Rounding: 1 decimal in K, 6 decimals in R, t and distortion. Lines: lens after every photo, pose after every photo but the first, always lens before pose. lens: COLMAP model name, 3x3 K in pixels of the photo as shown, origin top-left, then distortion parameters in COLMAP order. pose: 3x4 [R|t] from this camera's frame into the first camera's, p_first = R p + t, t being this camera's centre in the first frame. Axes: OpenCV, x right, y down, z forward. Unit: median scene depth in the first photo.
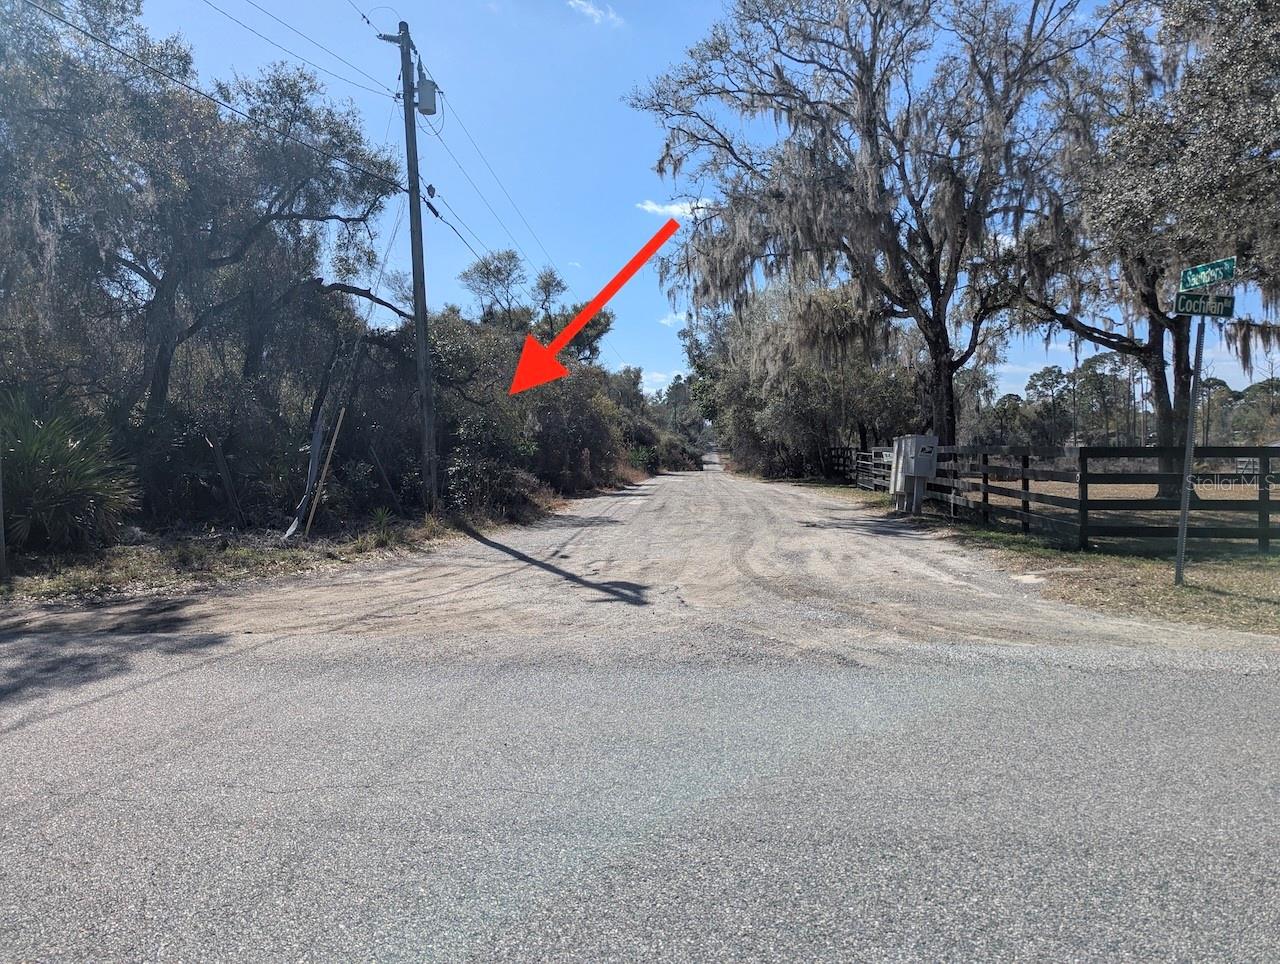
lens RADIAL K [[893.8, 0, 640.2], [0, 893.8, 481.4], [0, 0, 1]] dist [0.000500, -0.000705]
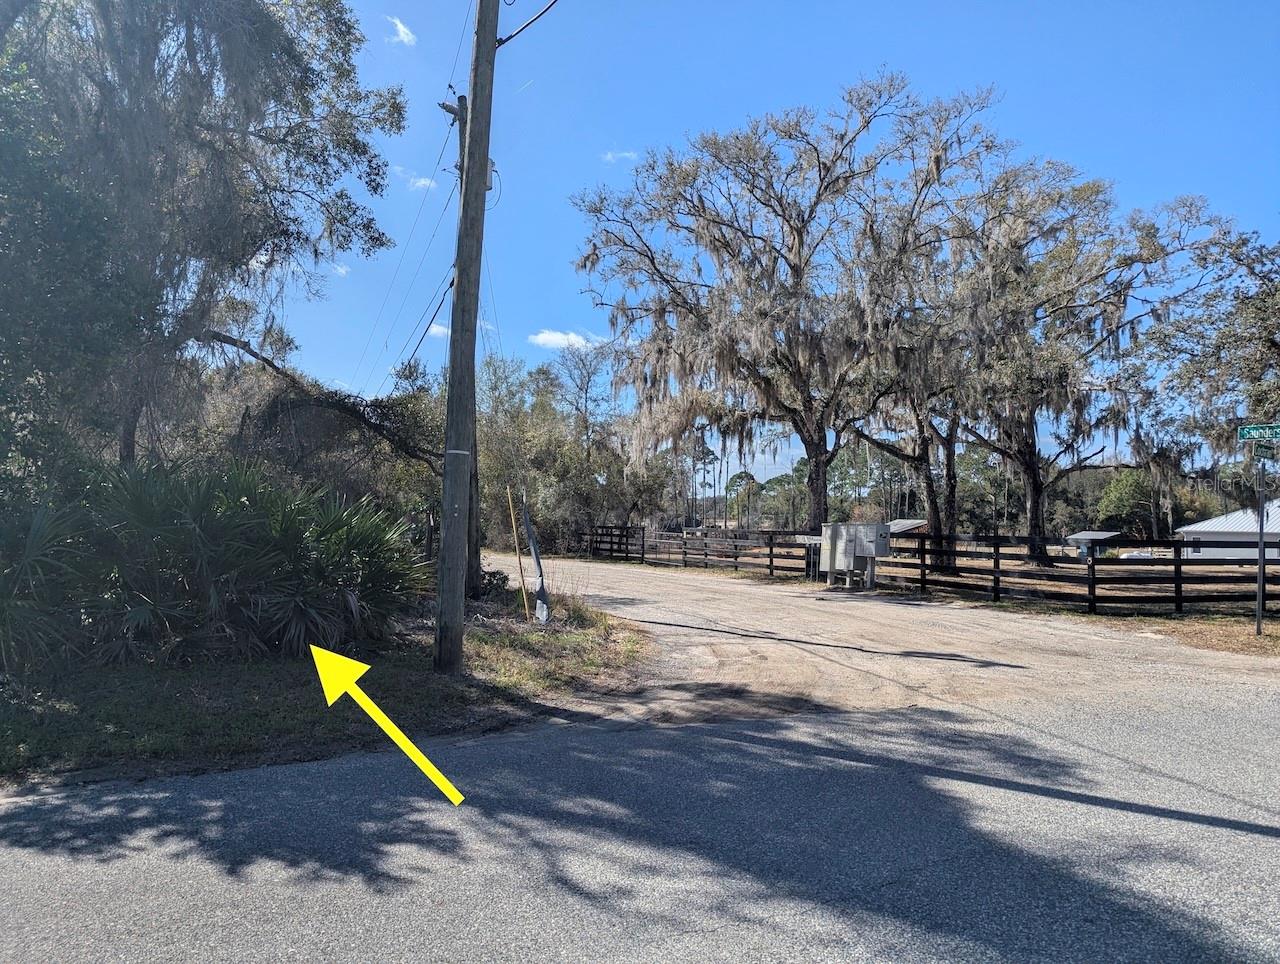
lens RADIAL K [[893.8, 0, 640.6], [0, 893.8, 482.3], [0, 0, 1]] dist [0.000500, -0.000705]
pose [[0.887655, 0.044024, 0.458400, -0.482559], [-0.006276, 0.996484, -0.083547, -0.004138], [-0.460466, 0.071284, 0.884810, 0.056273]]
